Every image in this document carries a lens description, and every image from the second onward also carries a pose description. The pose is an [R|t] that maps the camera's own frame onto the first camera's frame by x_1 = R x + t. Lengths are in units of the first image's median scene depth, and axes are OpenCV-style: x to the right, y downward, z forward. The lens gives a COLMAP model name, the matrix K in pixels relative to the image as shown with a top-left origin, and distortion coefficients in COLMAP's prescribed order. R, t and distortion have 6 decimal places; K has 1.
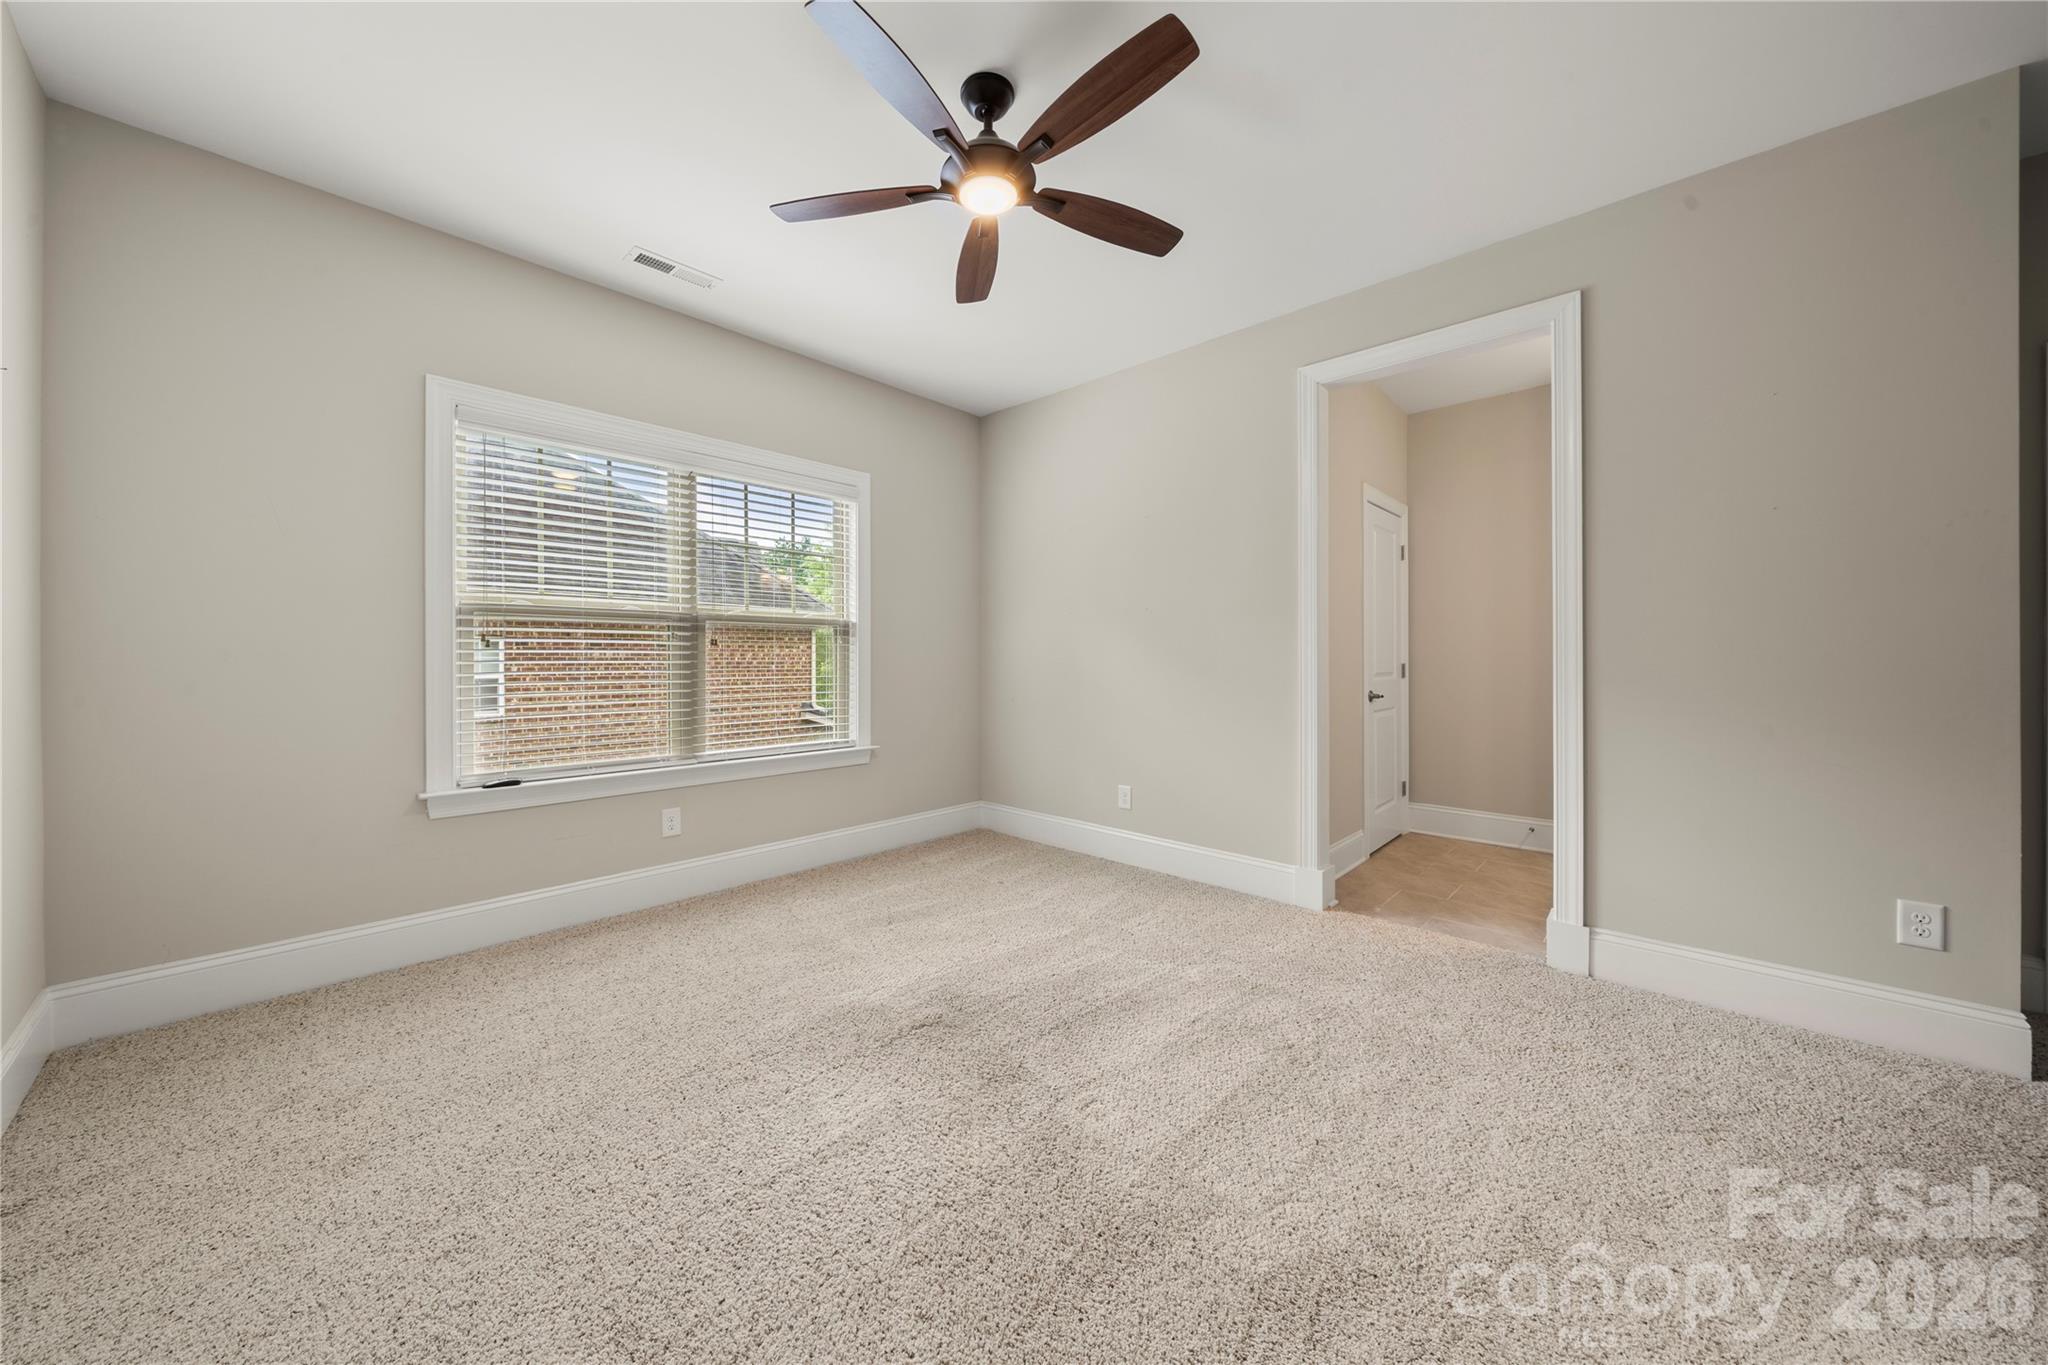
lens RADIAL K [[708.8, 0, 1016.3], [0, 708.8, 661.6], [0, 0, 1]] dist [0.001496, 0.000206]
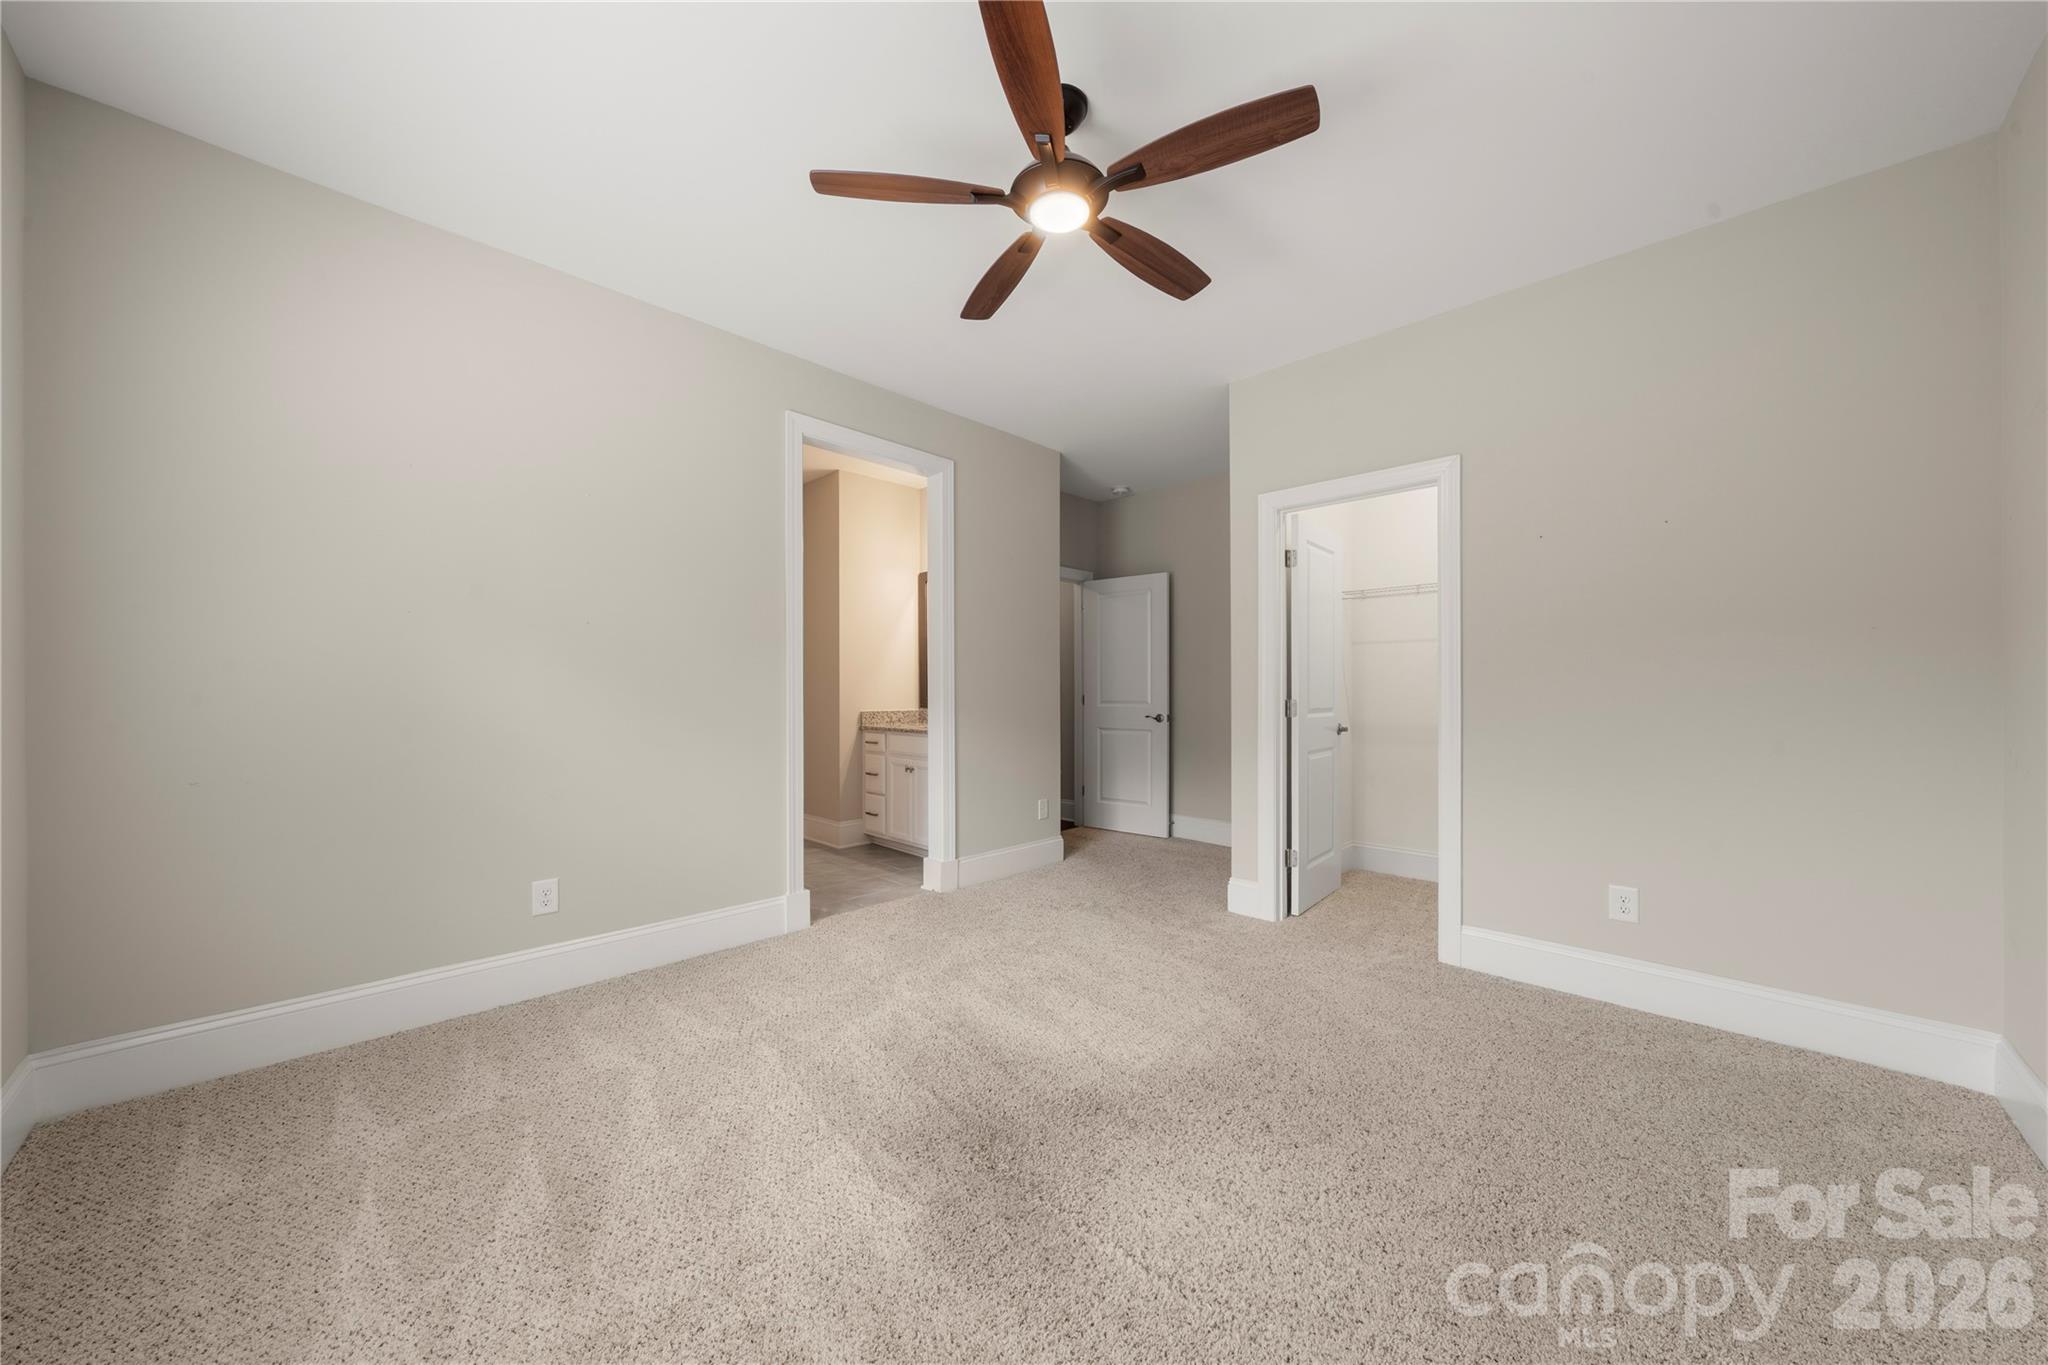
lens RADIAL K [[708.8, 0, 1018.3], [0, 708.8, 687.4], [0, 0, 1]] dist [0.001496, 0.000206]
pose [[0.024233, 0.001768, 0.999705, -0.767707], [0.001979, 0.999996, -0.001817, -0.011047], [-0.999704, 0.002023, 0.024229, 0.788907]]
